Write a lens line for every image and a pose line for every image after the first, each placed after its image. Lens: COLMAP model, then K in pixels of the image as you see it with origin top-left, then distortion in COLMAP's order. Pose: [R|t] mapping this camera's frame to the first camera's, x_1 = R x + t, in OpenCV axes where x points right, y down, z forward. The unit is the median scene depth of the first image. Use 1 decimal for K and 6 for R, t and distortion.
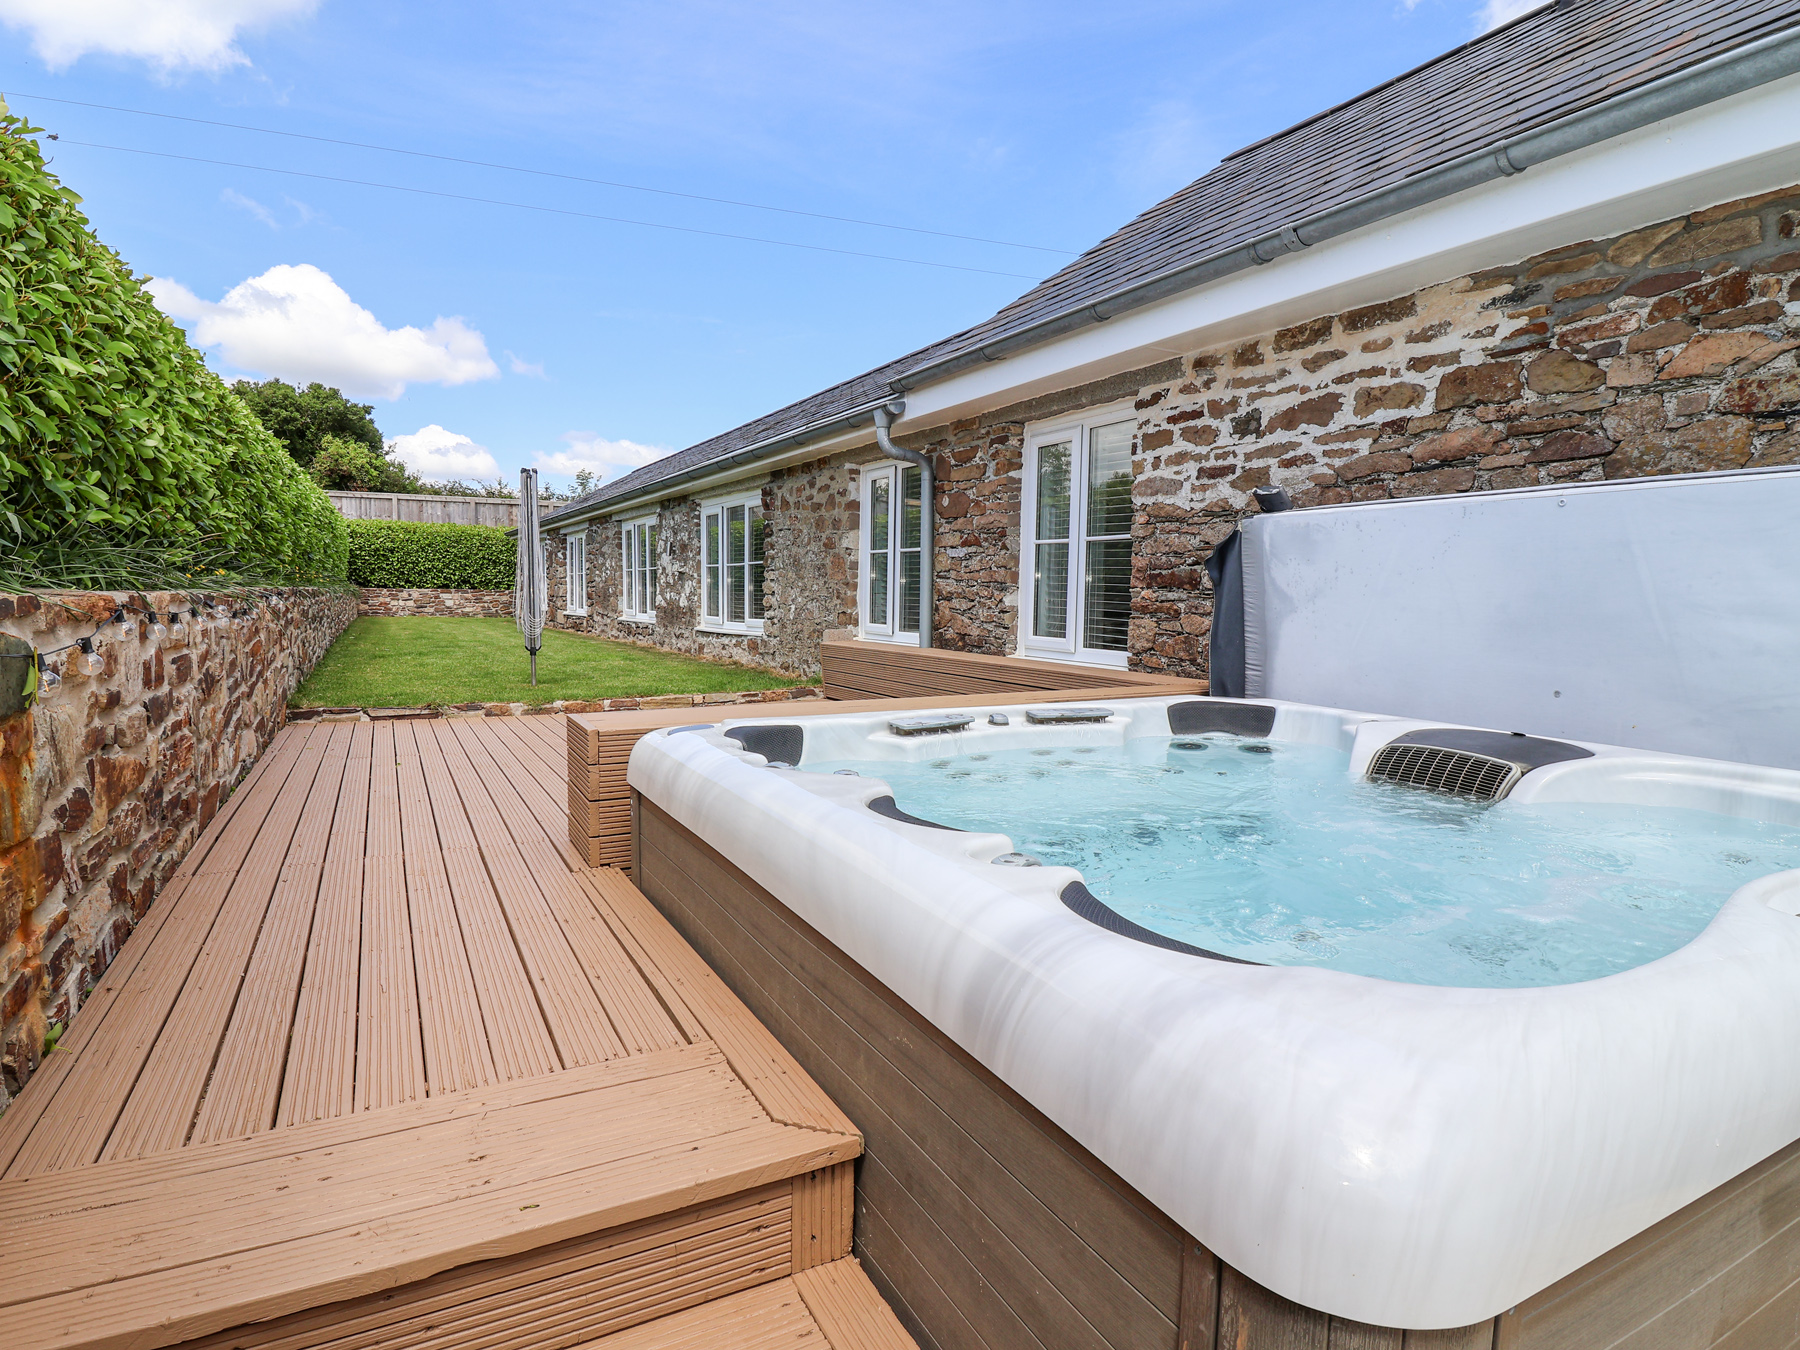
lens RADIAL K [[941.2, 0, 893.4], [0, 941.2, 669.4], [0, 0, 1]] dist [0.007887, -0.017656]
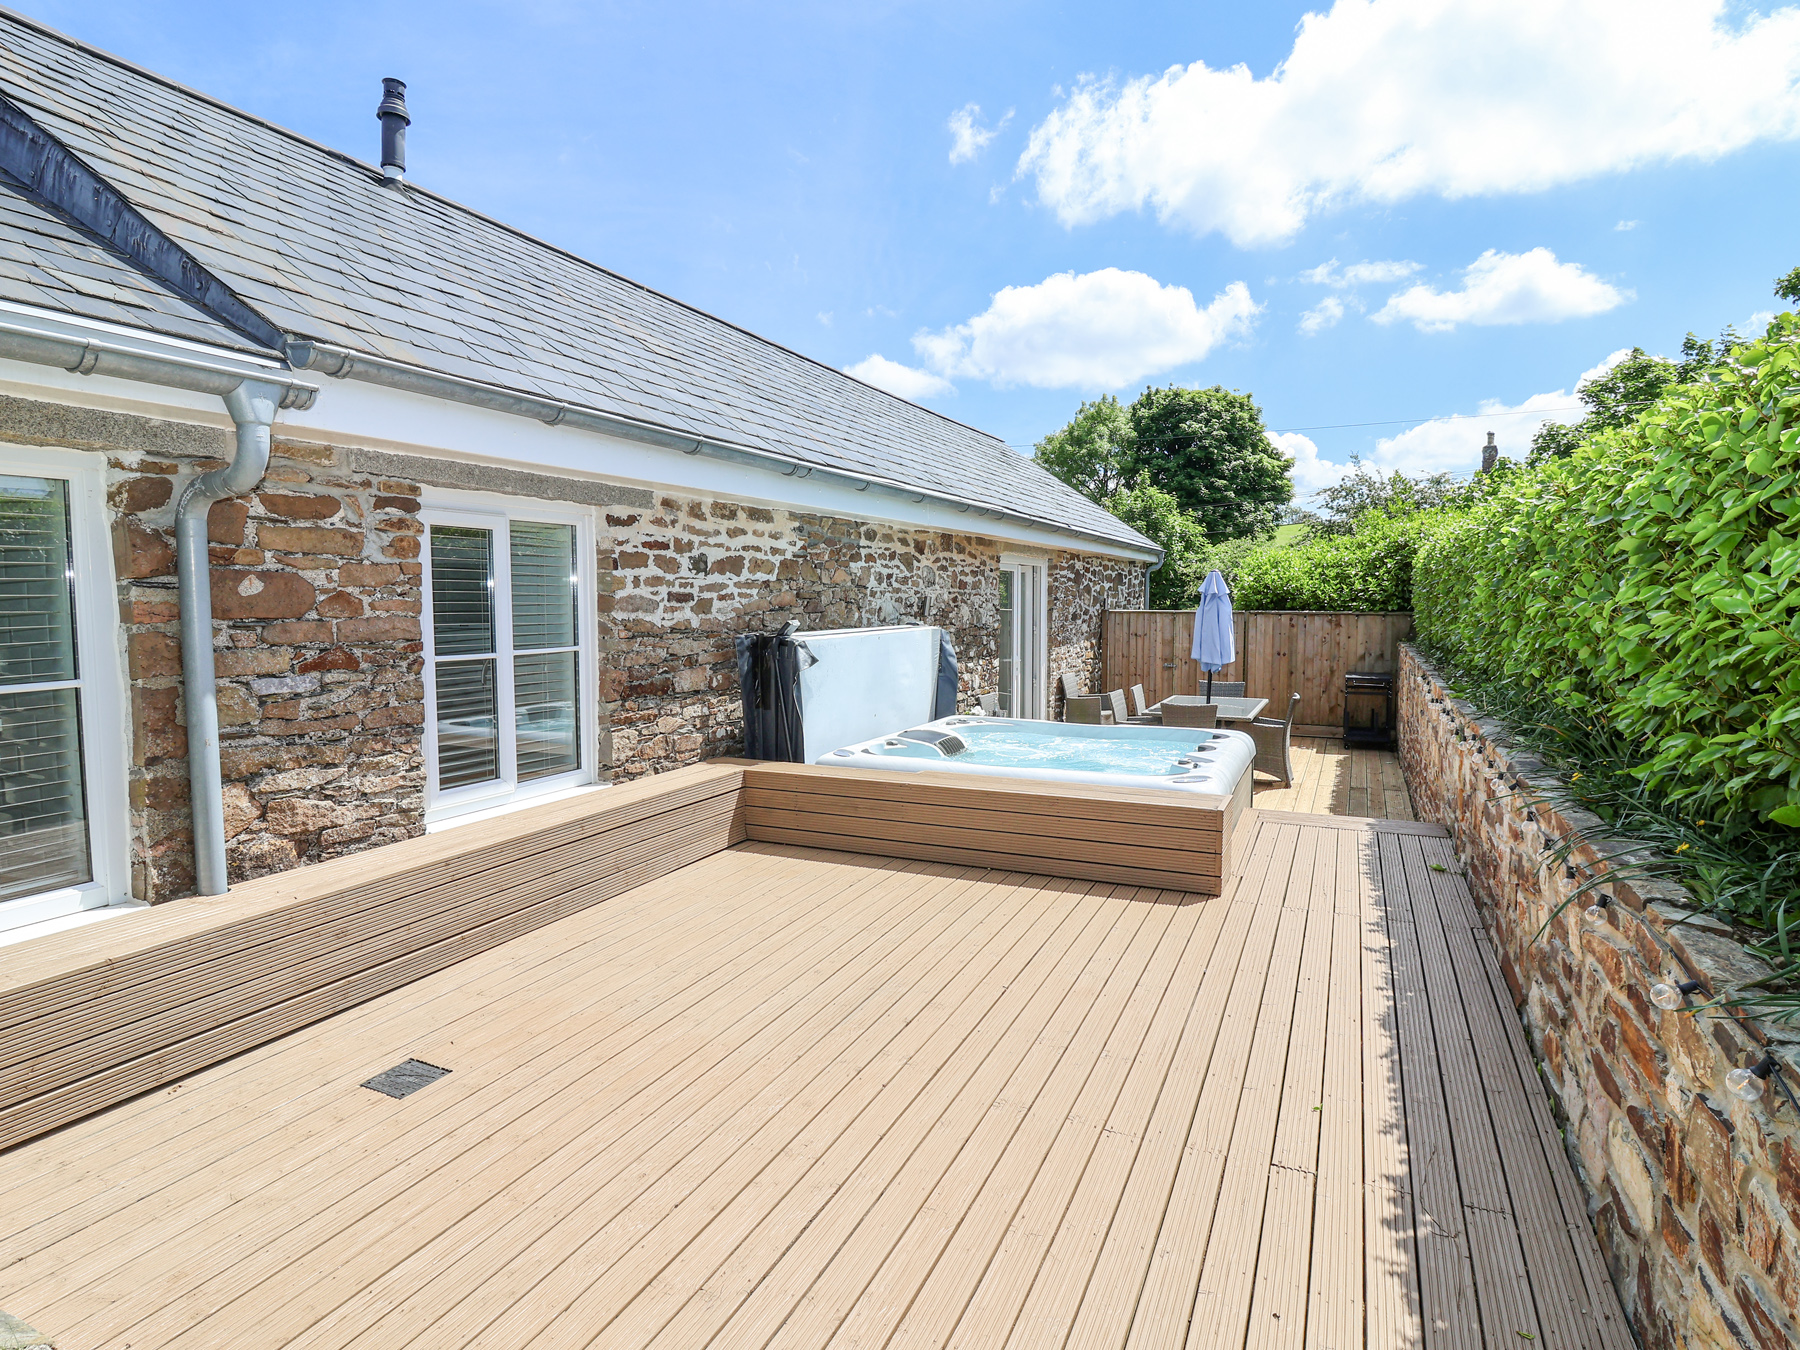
lens RADIAL K [[941.2, 0, 893.4], [0, 941.2, 669.4], [0, 0, 1]] dist [0.007887, -0.017656]
pose [[-0.581516, -0.076135, 0.809965, -0.839487], [0.061143, 0.988705, 0.136834, -0.276620], [-0.811234, 0.129094, -0.570293, 1.535872]]
